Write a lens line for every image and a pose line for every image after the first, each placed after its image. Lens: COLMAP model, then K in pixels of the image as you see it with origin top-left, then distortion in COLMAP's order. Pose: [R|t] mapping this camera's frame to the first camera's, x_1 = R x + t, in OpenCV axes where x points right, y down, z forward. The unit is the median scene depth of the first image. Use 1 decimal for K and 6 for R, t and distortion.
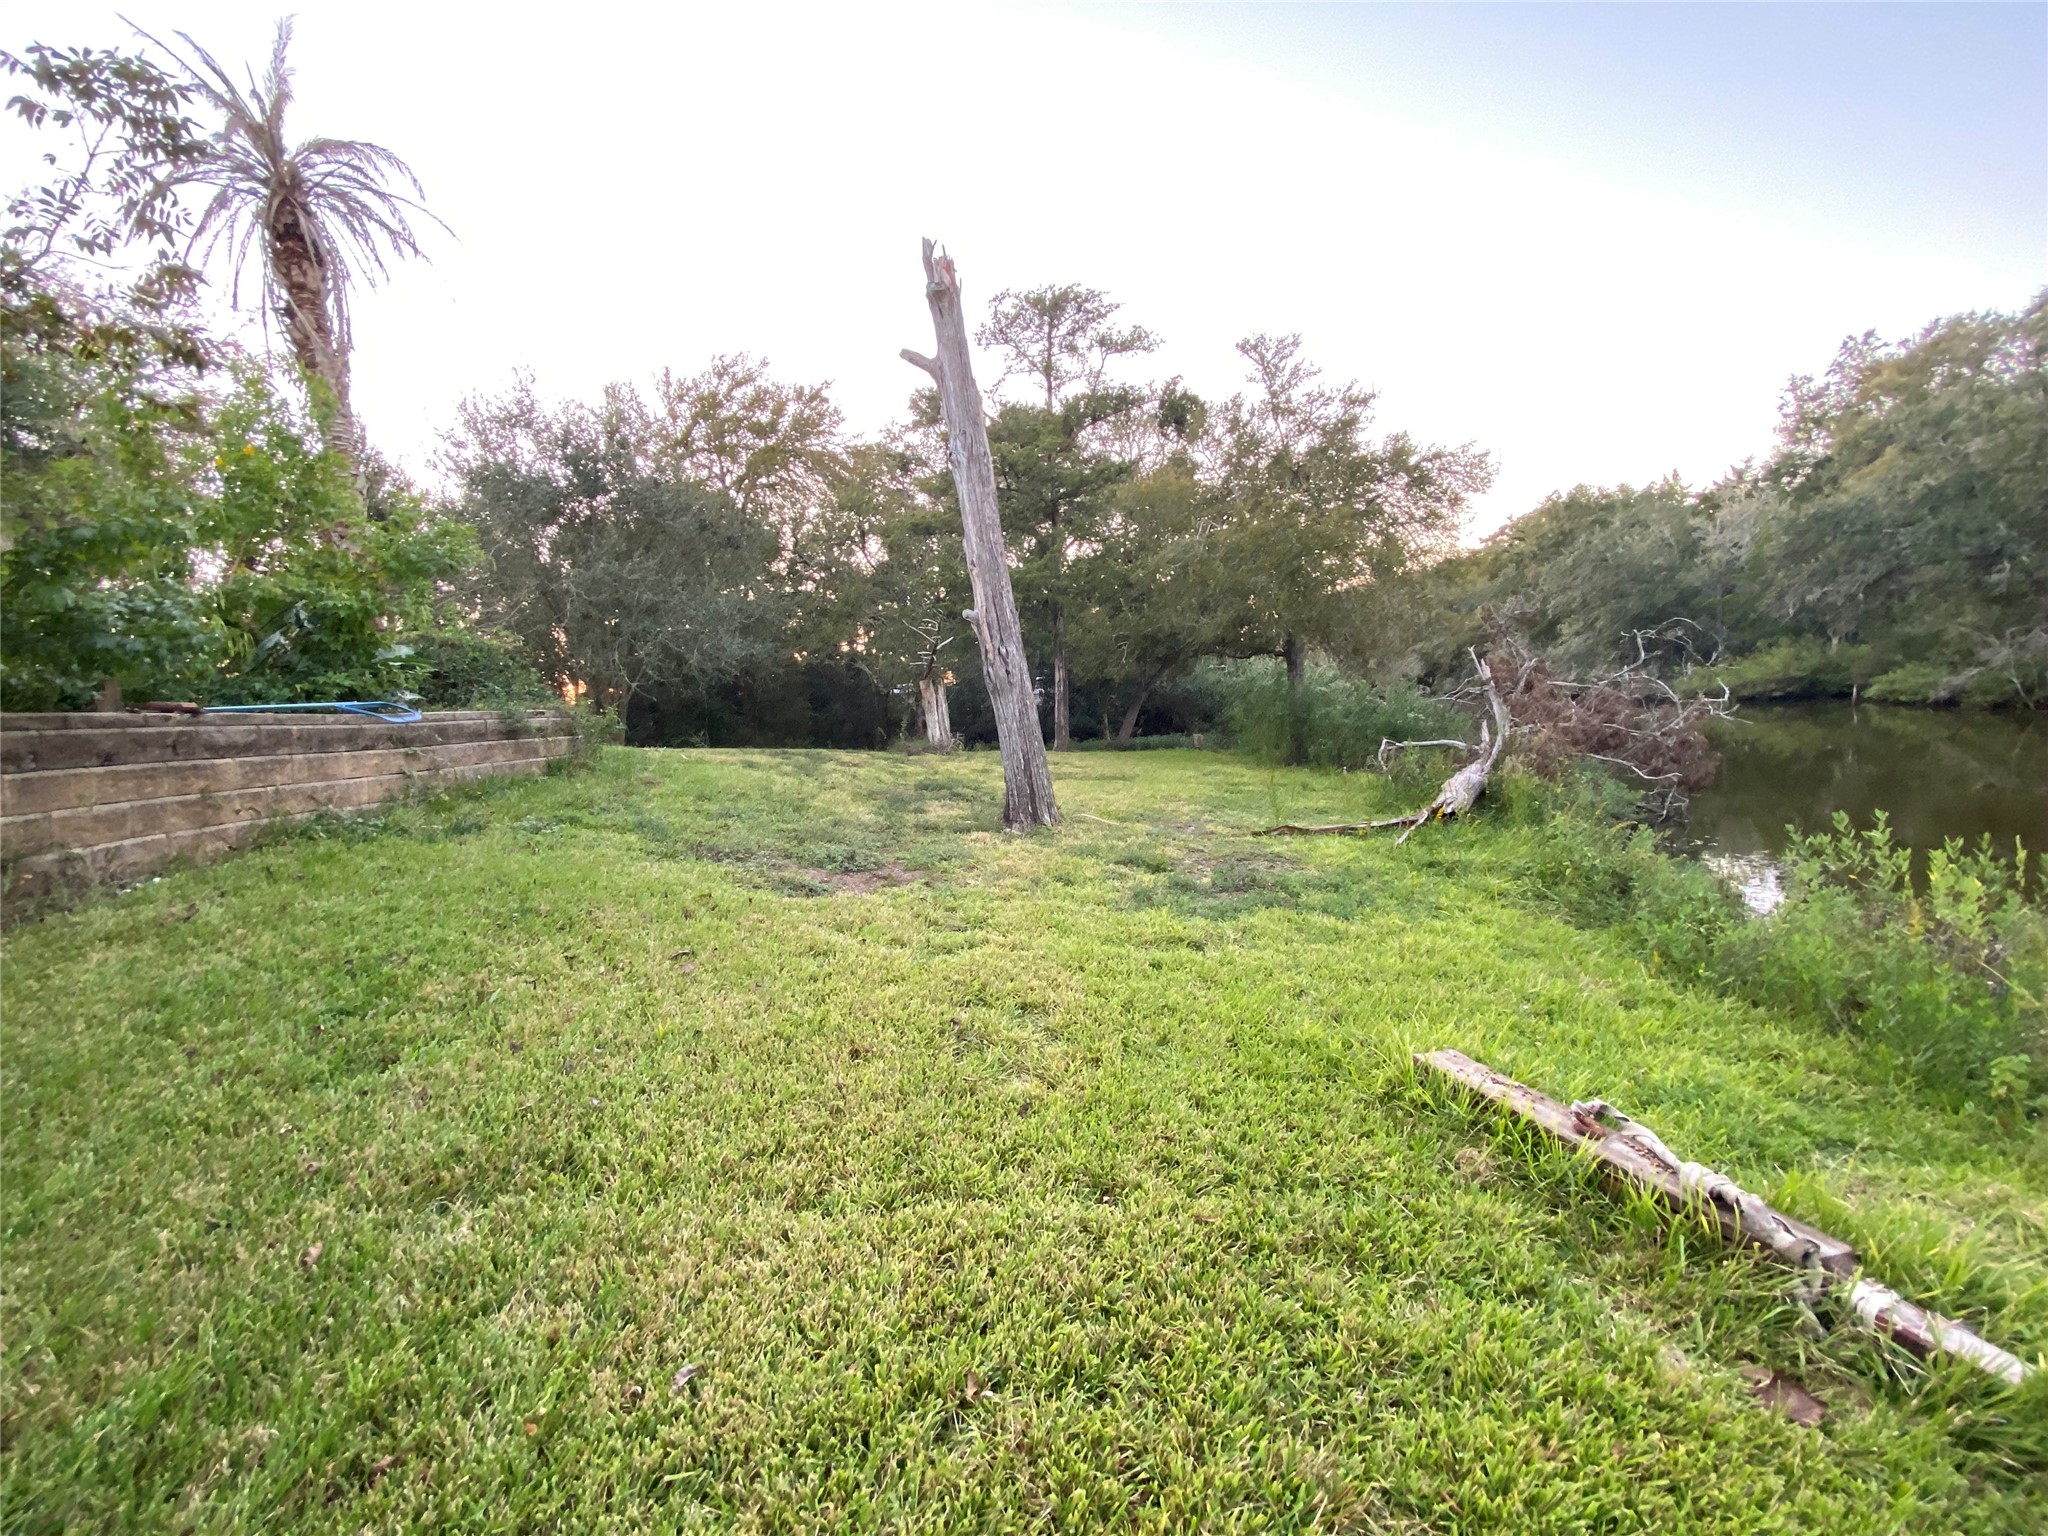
lens RADIAL K [[825.0, 0, 1033.5], [0, 825.0, 772.4], [0, 0, 1]] dist [0.013753, -0.018526]
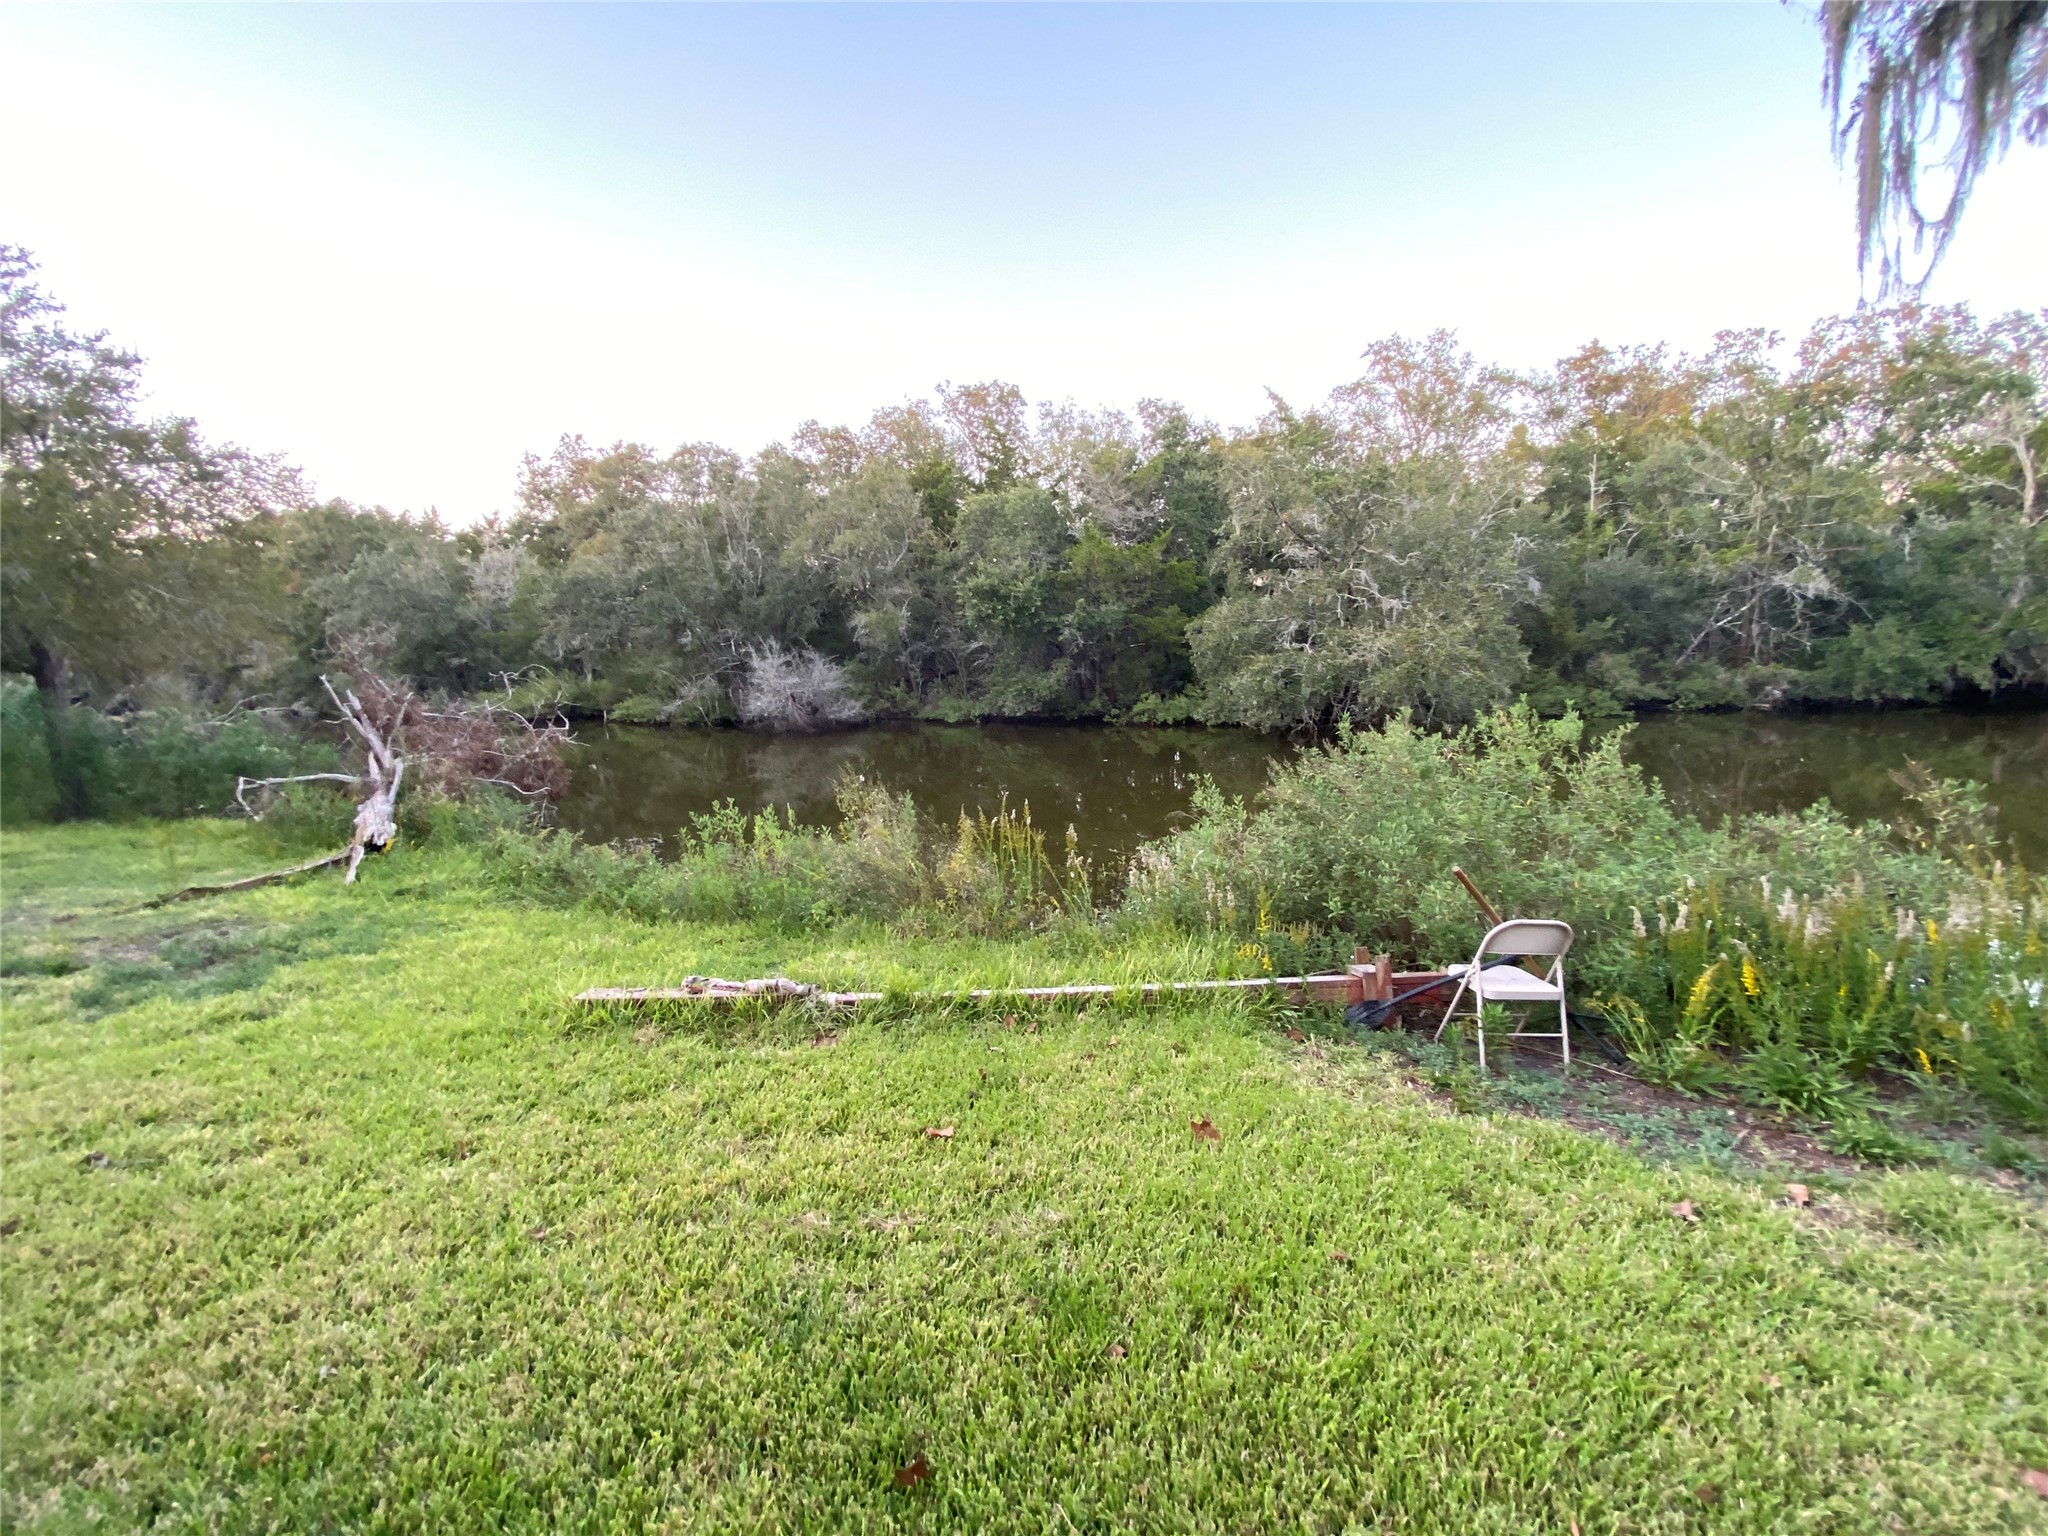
lens RADIAL K [[825.0, 0, 1033.5], [0, 825.0, 772.4], [0, 0, 1]] dist [0.013753, -0.018526]
pose [[0.273193, -0.067946, 0.959557, -0.125071], [0.088085, 0.995079, 0.045382, -0.007751], [-0.957918, 0.072125, 0.277833, -0.034519]]
